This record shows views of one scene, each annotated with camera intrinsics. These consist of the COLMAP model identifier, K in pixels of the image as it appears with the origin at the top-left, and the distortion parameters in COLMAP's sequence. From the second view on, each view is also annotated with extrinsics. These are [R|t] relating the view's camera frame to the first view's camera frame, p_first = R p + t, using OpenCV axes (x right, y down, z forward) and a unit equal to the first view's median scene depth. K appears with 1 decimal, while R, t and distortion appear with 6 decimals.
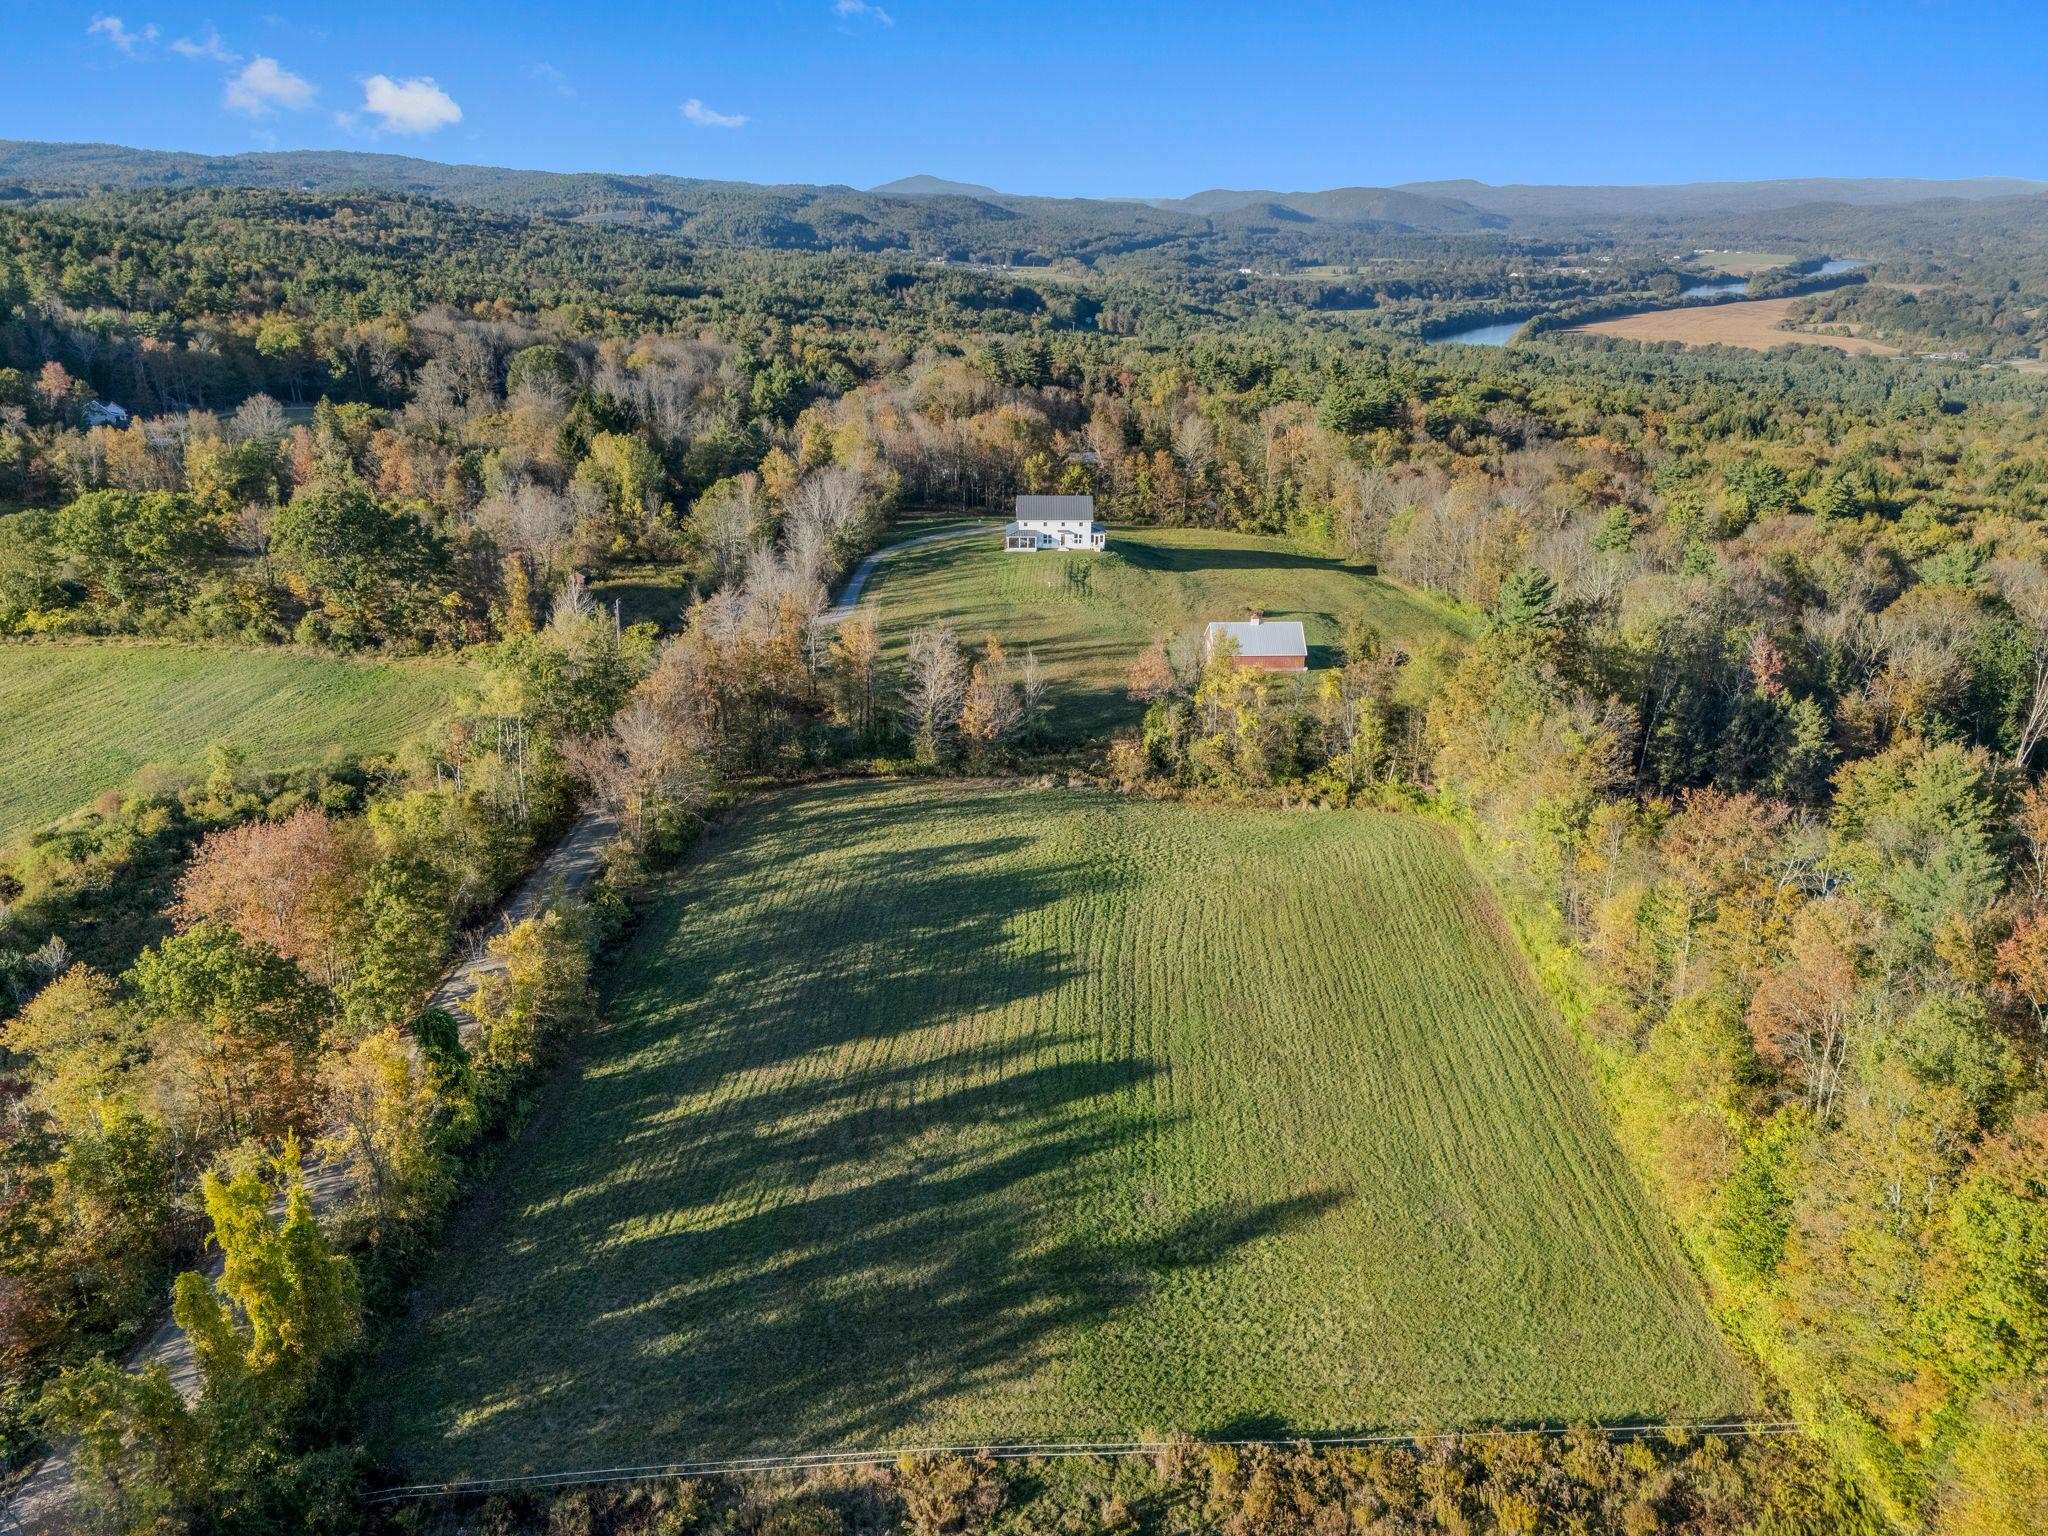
lens RADIAL K [[1505.1, 0, 1022.7], [0, 1505.1, 763.7], [0, 0, 1]] dist [0.074665, -0.069501]
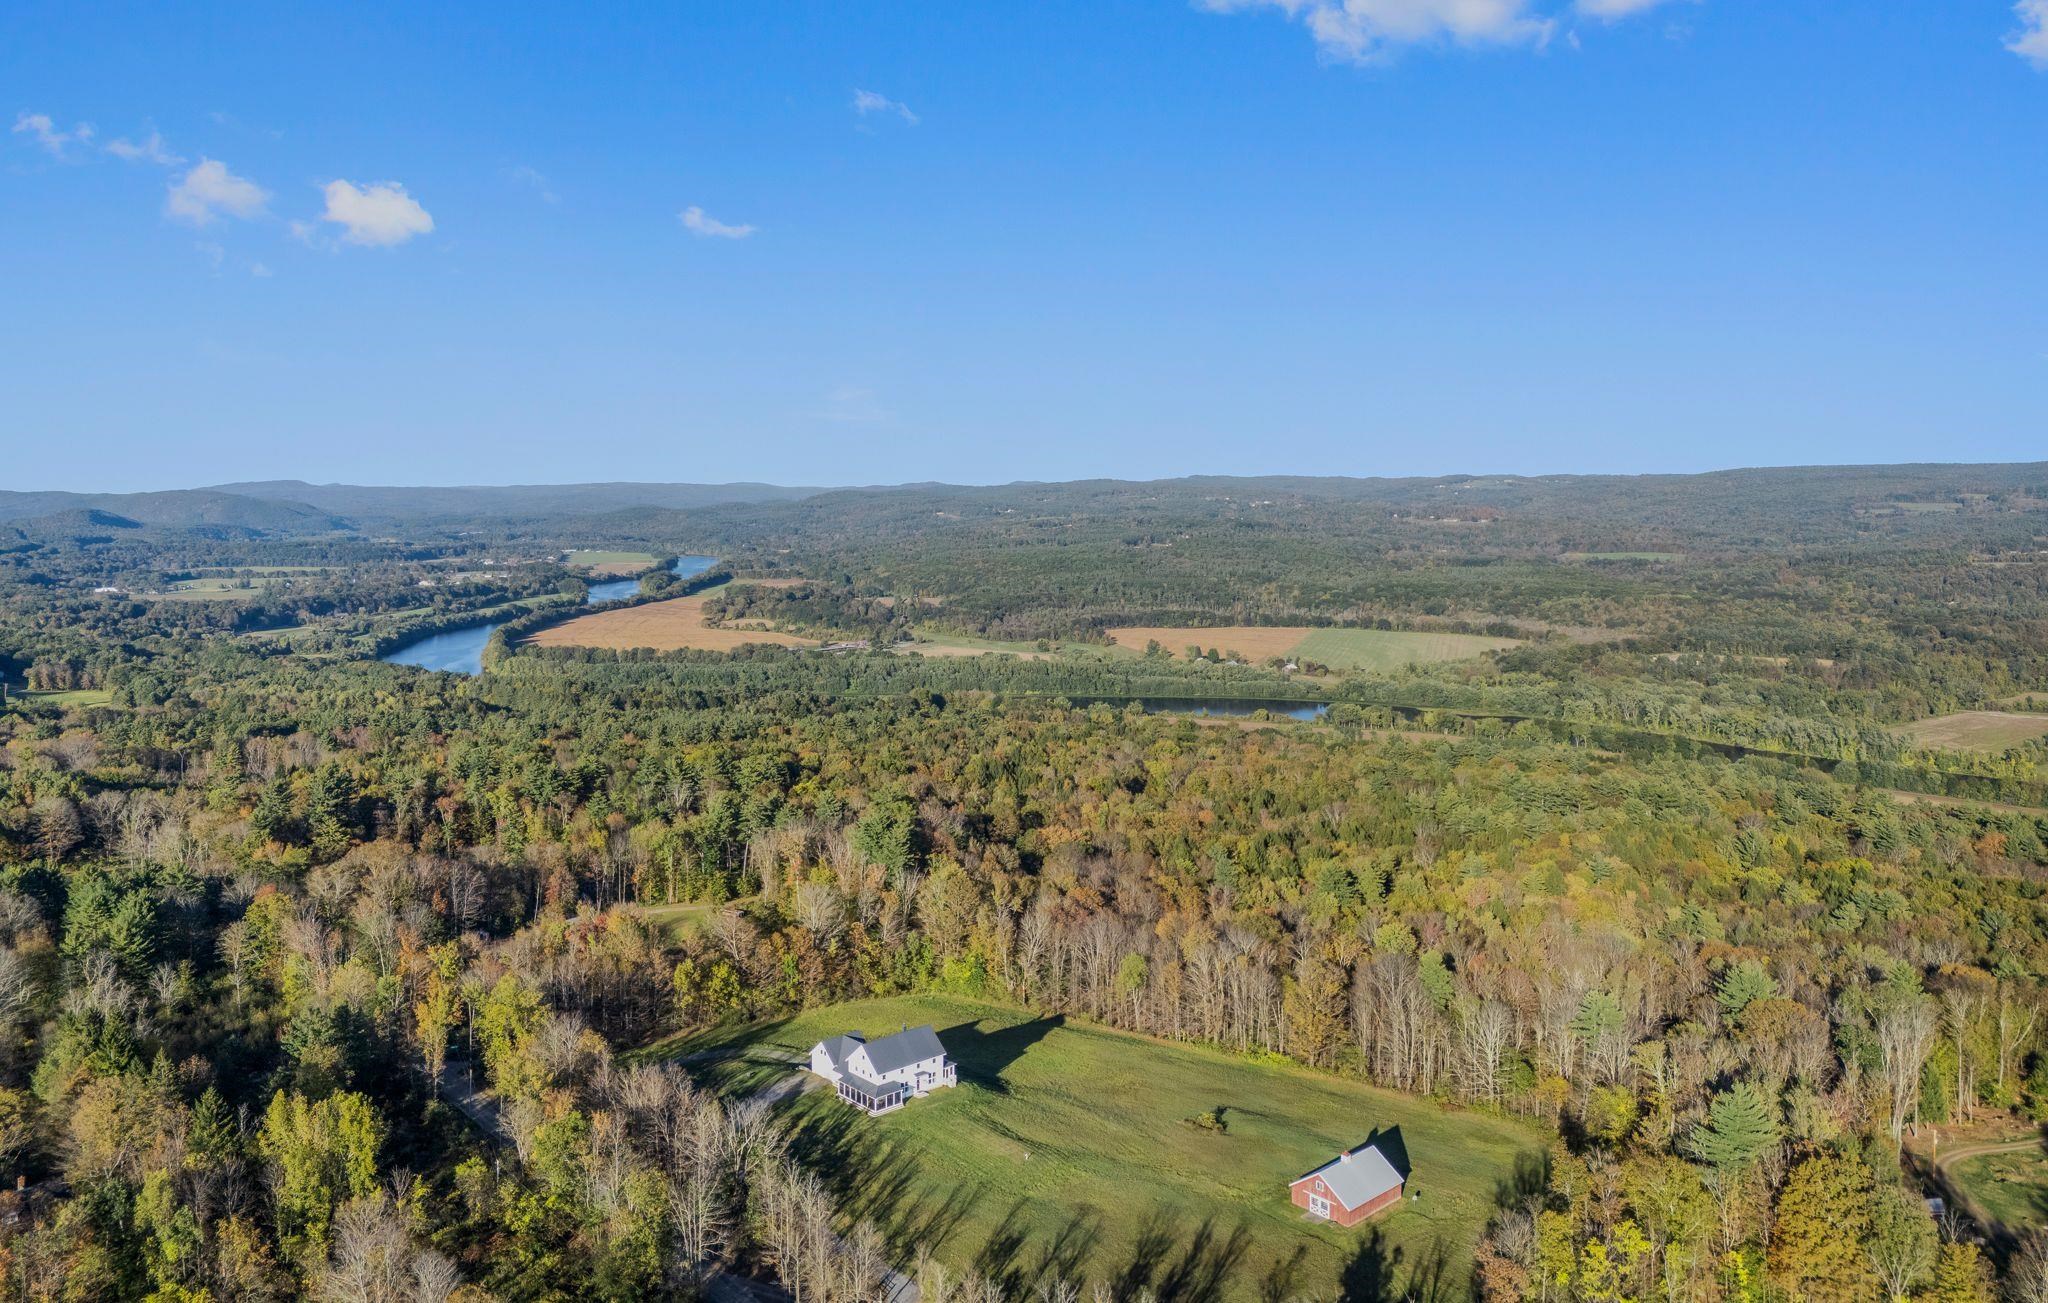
lens RADIAL K [[1499.7, 0, 1023.3], [0, 1499.7, 523.4], [0, 0, 1]] dist [0.099498, -0.120194]
pose [[0.751960, -0.018364, 0.658953, -0.805235], [0.234678, 0.941581, -0.241561, -0.362957], [-0.616022, 0.336286, 0.712340, 0.347648]]
